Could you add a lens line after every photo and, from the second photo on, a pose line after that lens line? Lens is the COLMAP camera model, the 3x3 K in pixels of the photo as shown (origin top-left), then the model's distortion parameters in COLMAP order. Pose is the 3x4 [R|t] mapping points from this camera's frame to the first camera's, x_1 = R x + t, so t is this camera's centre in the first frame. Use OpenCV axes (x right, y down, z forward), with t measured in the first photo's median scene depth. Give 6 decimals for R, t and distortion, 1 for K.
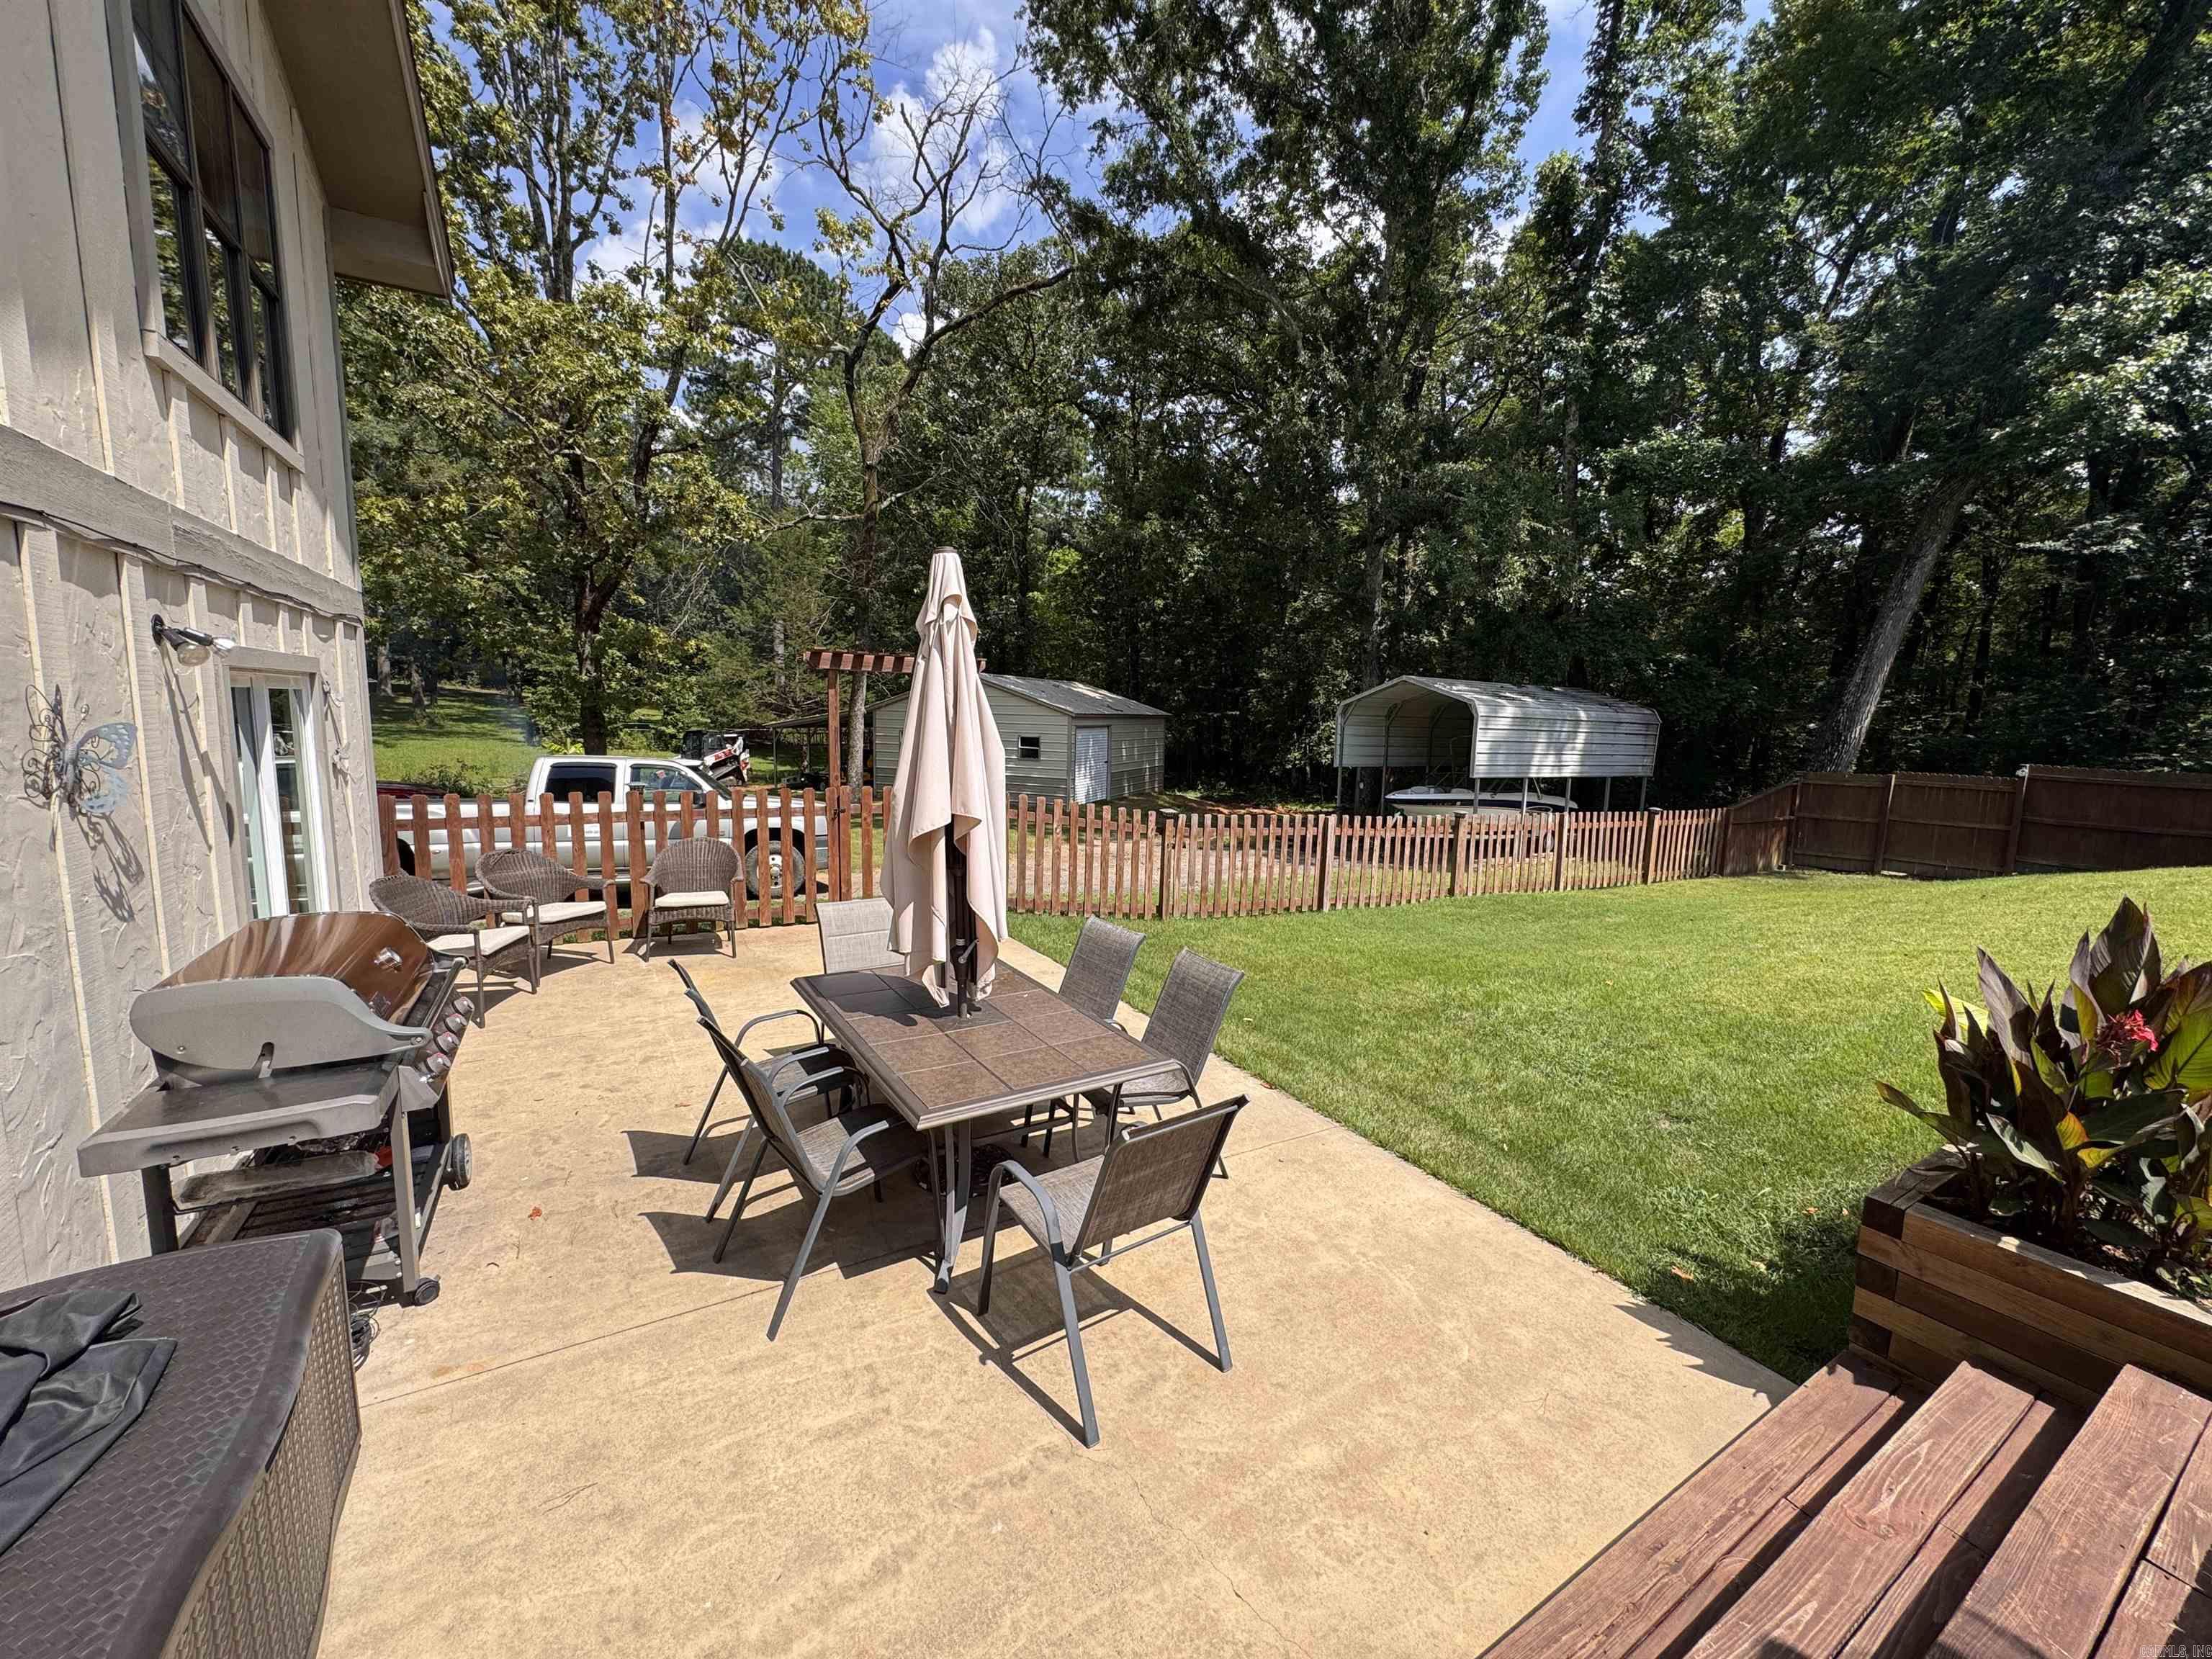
lens RADIAL K [[882.0, 0, 1101.8], [0, 882.0, 827.8], [0, 0, 1]] dist [-0.002150, 0.000564]
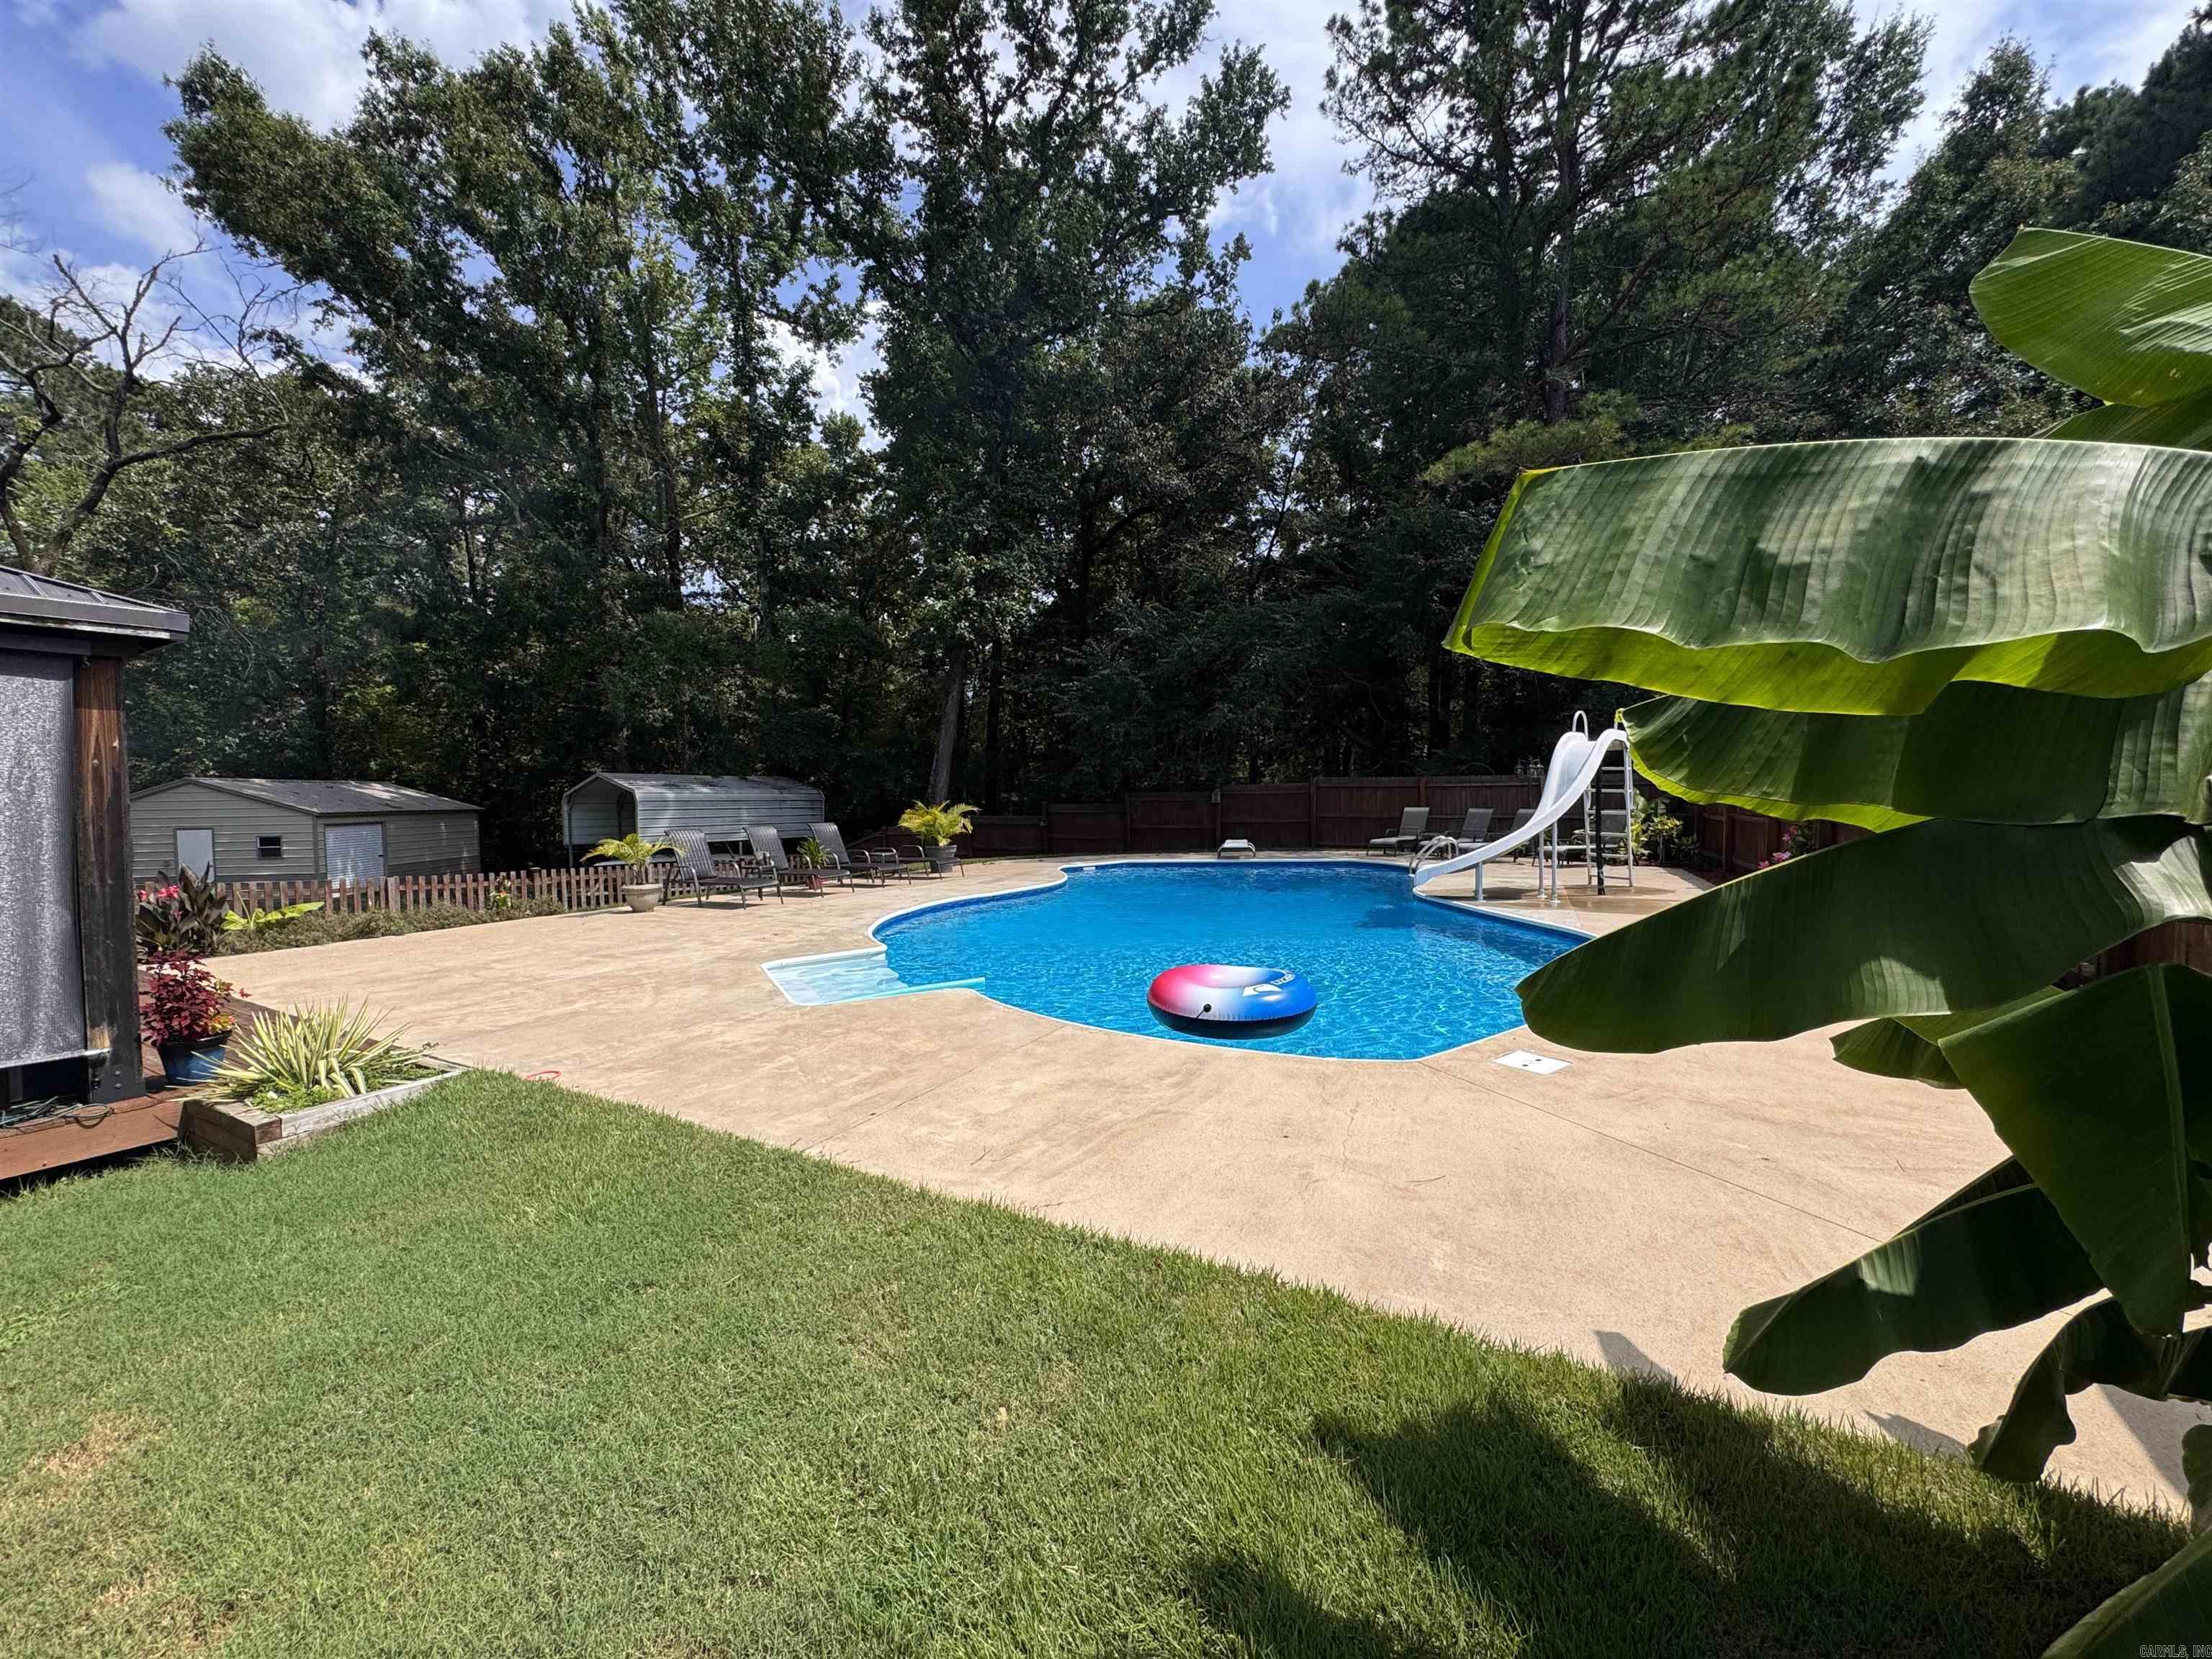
lens RADIAL K [[882.0, 0, 1101.8], [0, 882.0, 827.8], [0, 0, 1]] dist [-0.002150, 0.000564]
pose [[0.876008, -0.058359, 0.478753, 0.290528], [0.102837, 0.992426, -0.067193, 0.060111], [-0.471206, 0.108095, 0.875374, -0.396029]]
